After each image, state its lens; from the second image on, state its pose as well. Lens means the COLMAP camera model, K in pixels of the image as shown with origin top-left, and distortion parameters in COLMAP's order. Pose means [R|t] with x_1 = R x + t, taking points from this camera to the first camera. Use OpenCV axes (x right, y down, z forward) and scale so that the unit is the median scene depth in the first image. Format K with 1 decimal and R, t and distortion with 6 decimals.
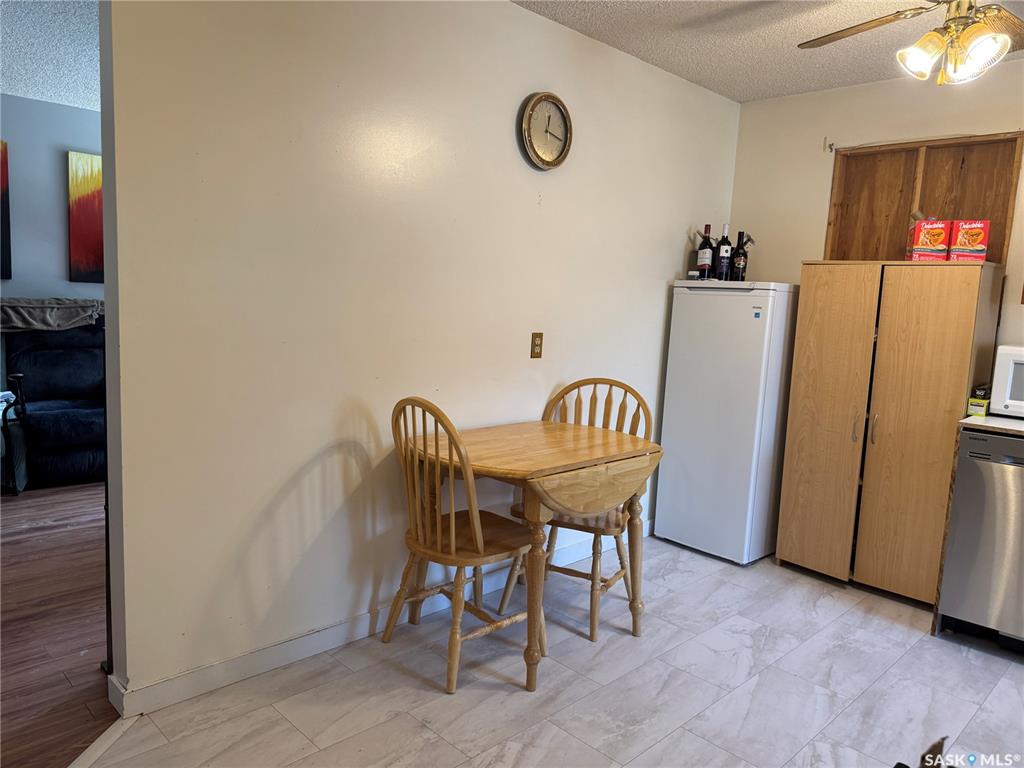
lens RADIAL K [[724.4, 0, 512.0], [0, 724.4, 384.0], [0, 0, 1]] dist [-0.003500, -0.003036]
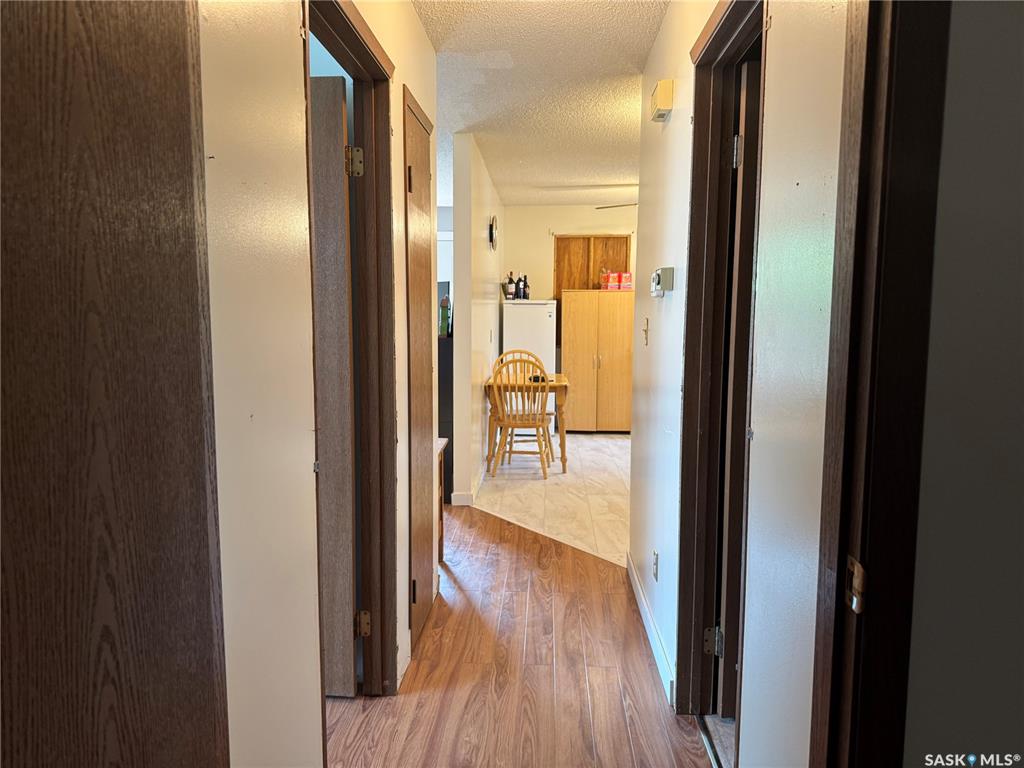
lens RADIAL K [[724.4, 0, 512.0], [0, 724.4, 384.0], [0, 0, 1]] dist [-0.003500, -0.003036]
pose [[0.733005, -0.117689, 0.669965, -0.950165], [0.121069, 0.991765, 0.041757, 0.001410], [-0.669362, 0.050504, 0.741218, -0.394706]]
